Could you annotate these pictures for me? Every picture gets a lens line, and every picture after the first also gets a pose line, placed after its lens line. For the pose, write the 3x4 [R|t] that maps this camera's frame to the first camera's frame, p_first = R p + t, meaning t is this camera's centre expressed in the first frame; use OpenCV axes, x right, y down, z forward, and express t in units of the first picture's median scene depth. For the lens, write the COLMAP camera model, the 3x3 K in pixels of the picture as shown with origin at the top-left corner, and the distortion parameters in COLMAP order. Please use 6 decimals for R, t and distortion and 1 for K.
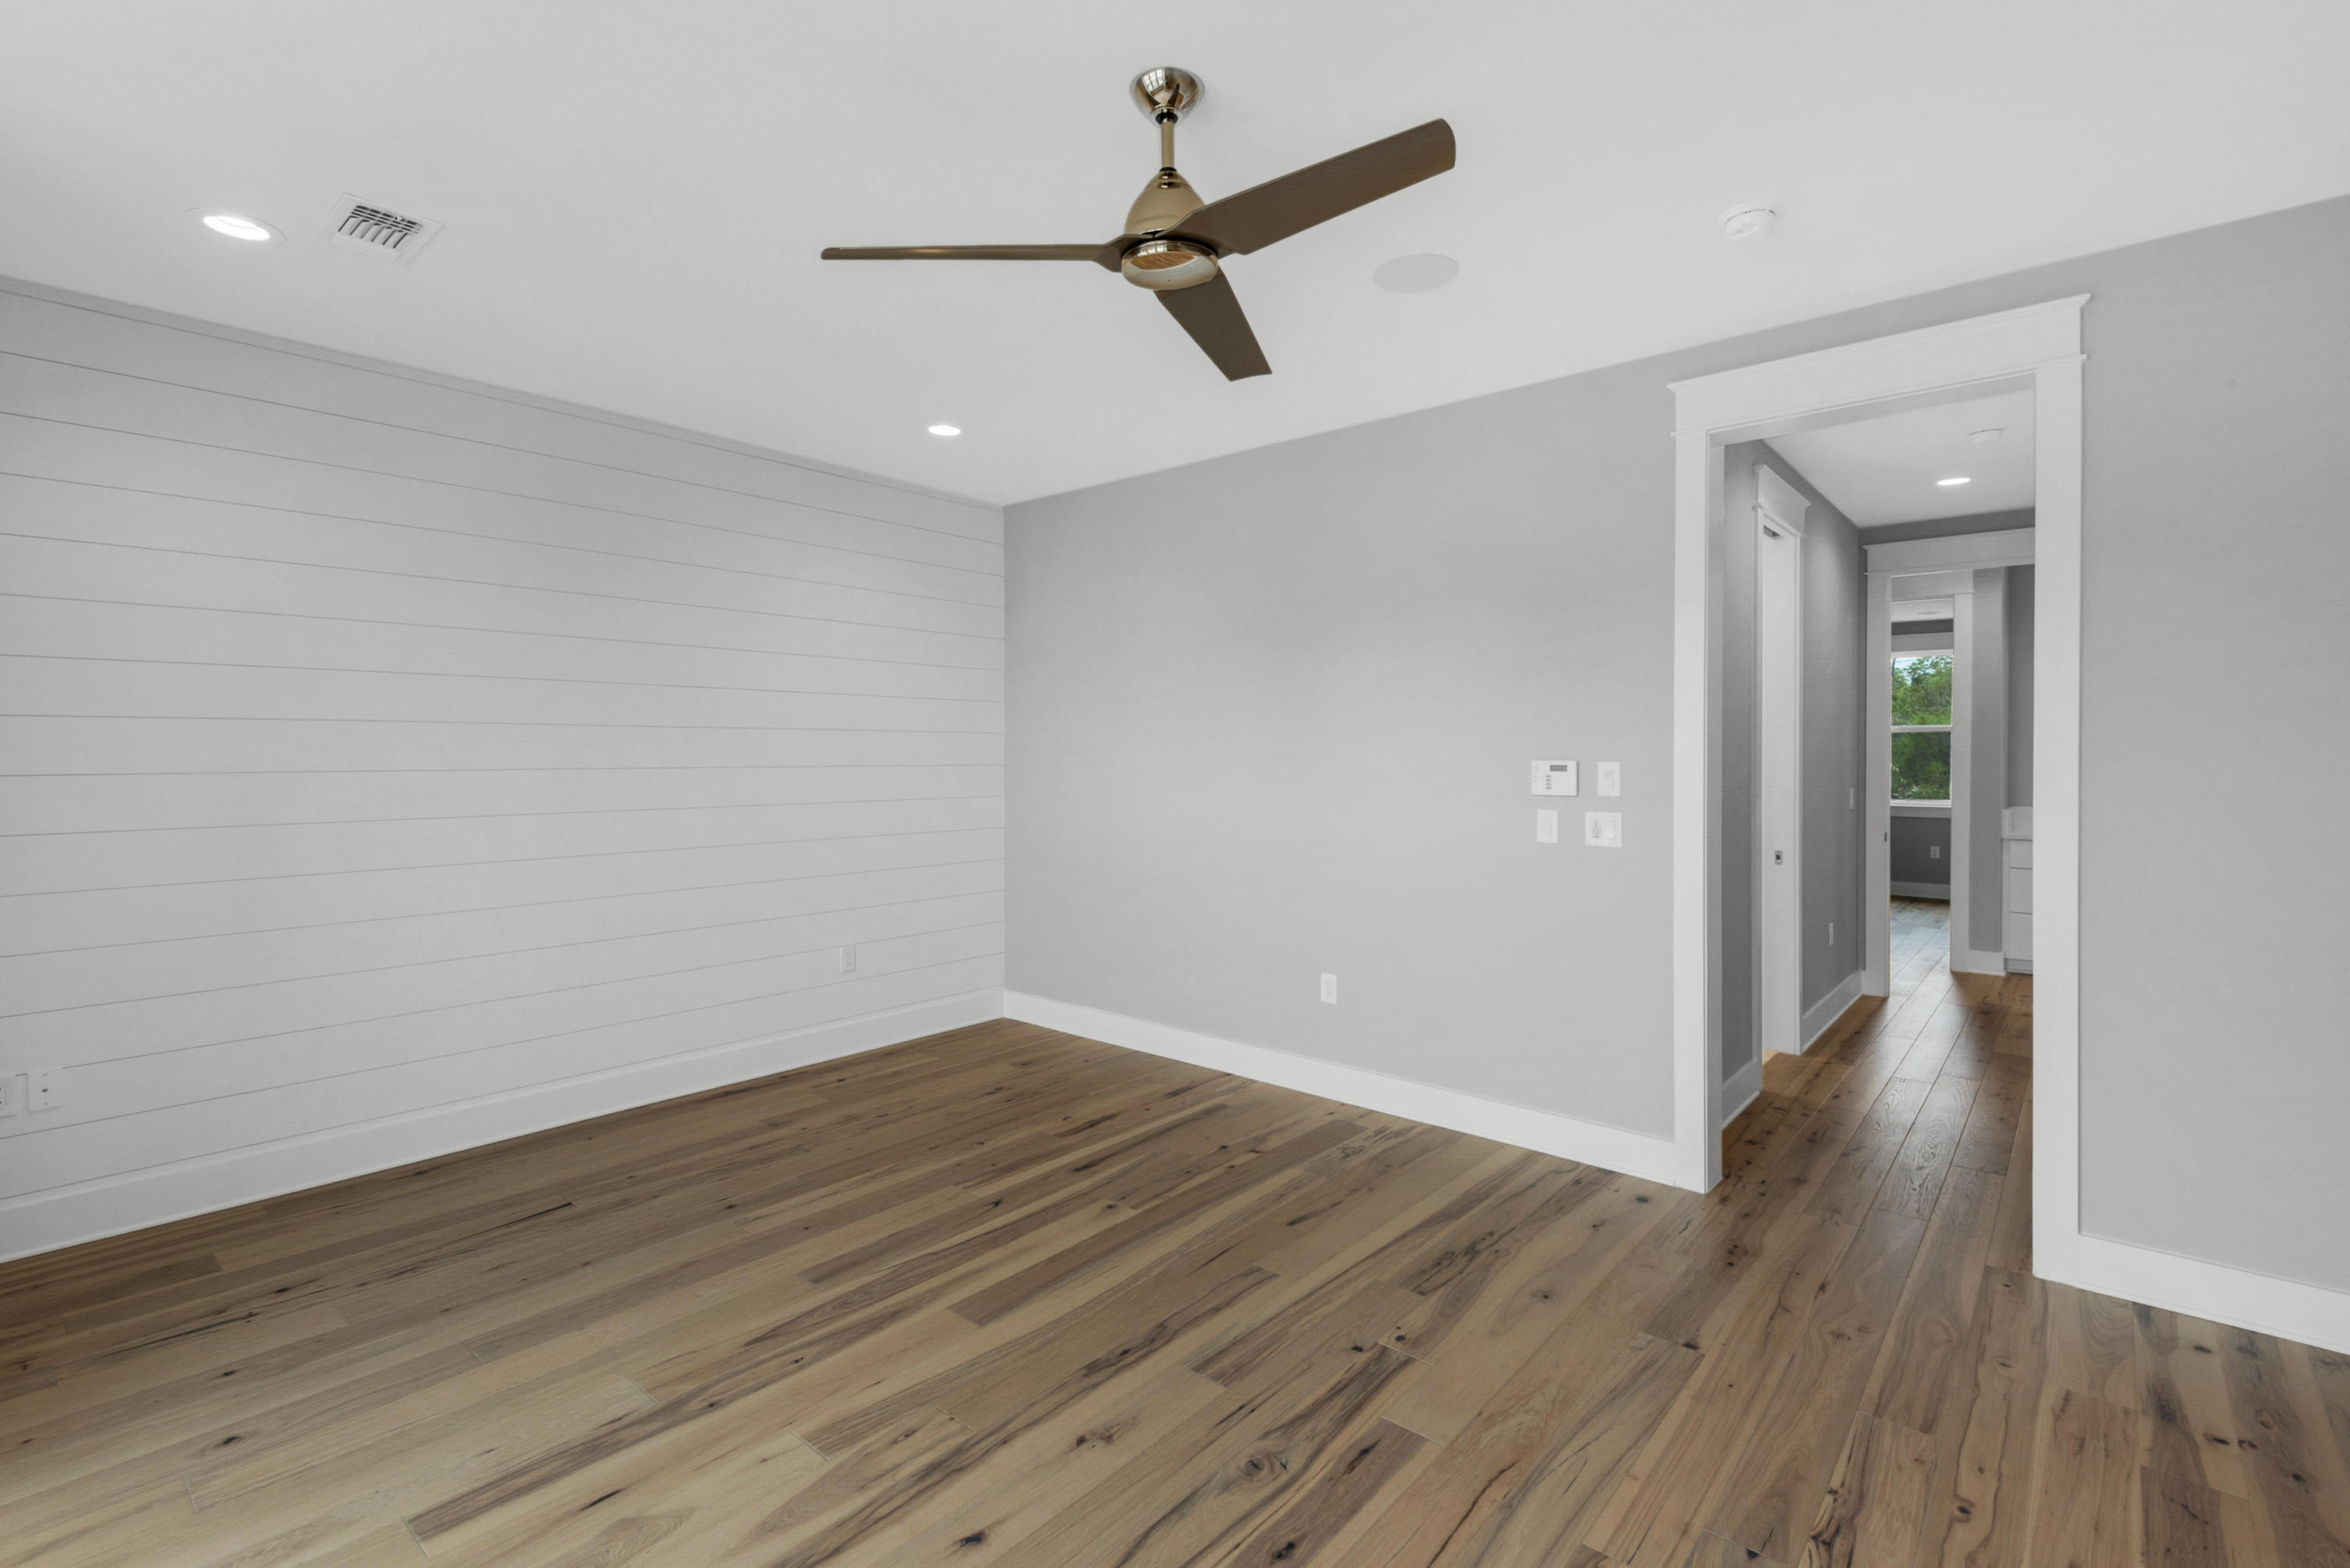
lens RADIAL K [[1101.9, 0, 1165.1], [0, 1101.9, 776.6], [0, 0, 1]] dist [0.033060, -0.018133]
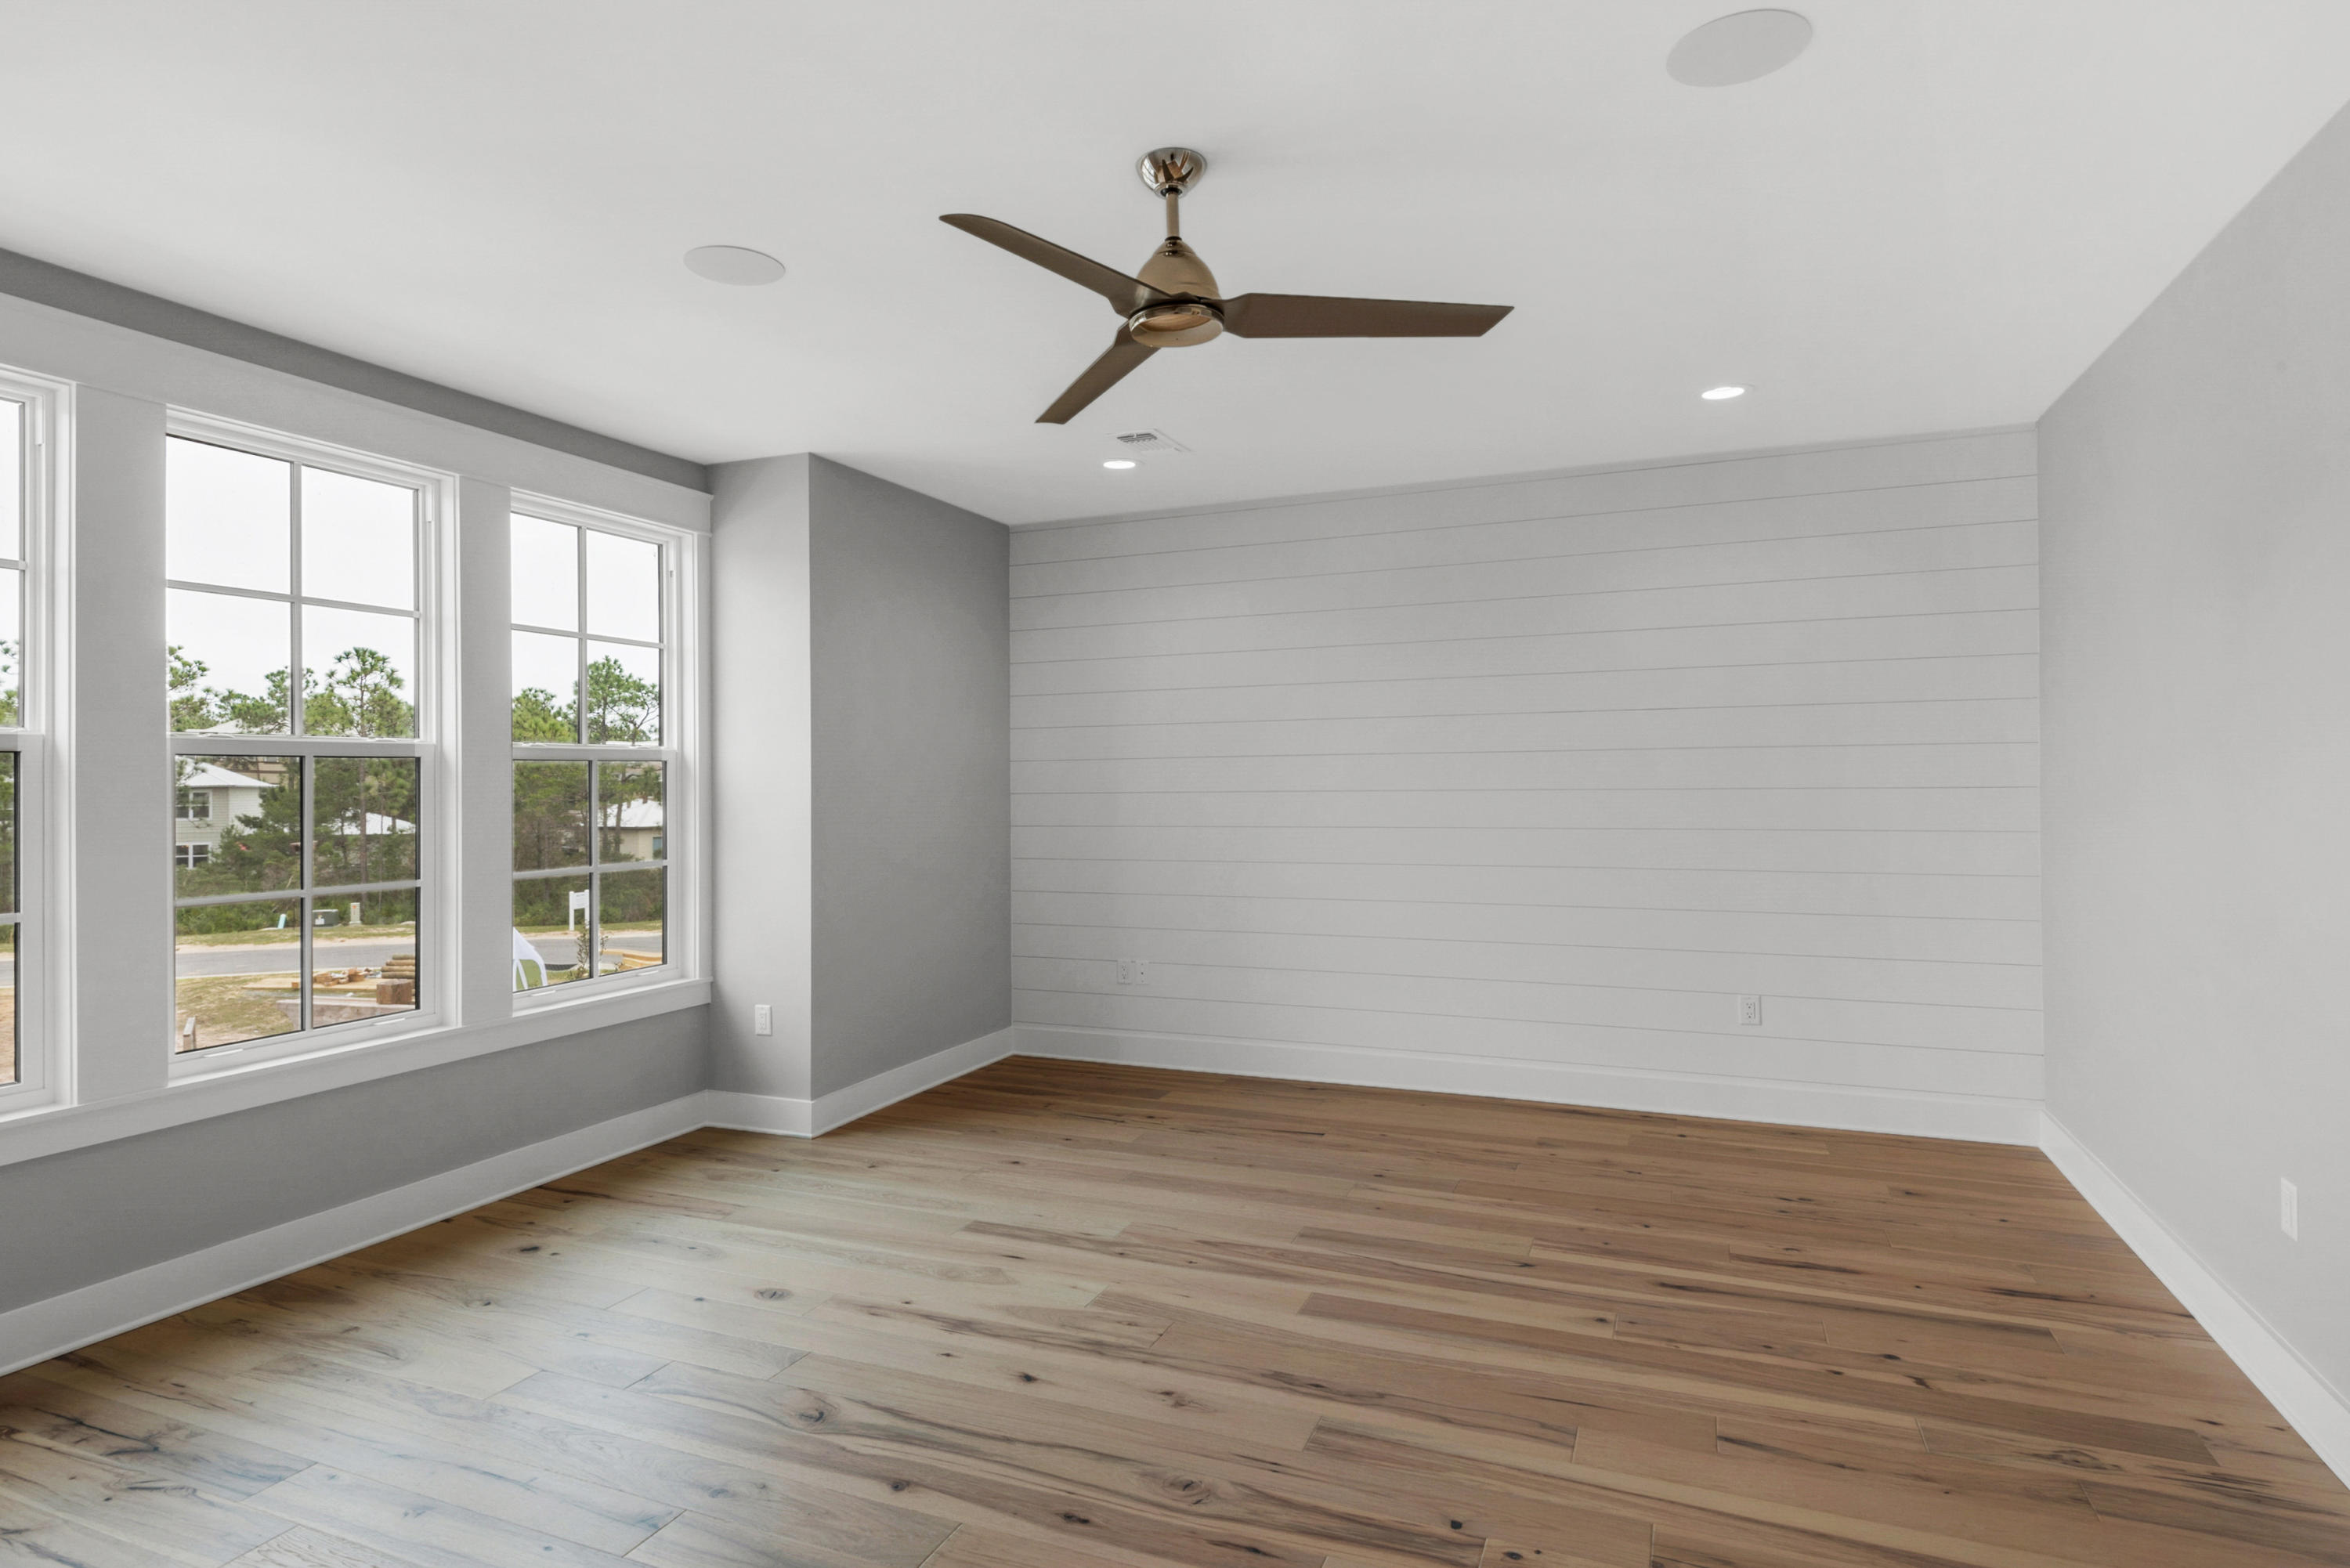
lens RADIAL K [[1211.4, 0, 1127.4], [0, 1211.4, 780.7], [0, 0, 1]] dist [0.041925, -0.024779]
pose [[0.305287, -0.001792, -0.952259, 0.722905], [-0.010553, 0.999930, -0.005265, 0.002350], [0.952202, 0.011656, 0.305247, 0.404459]]
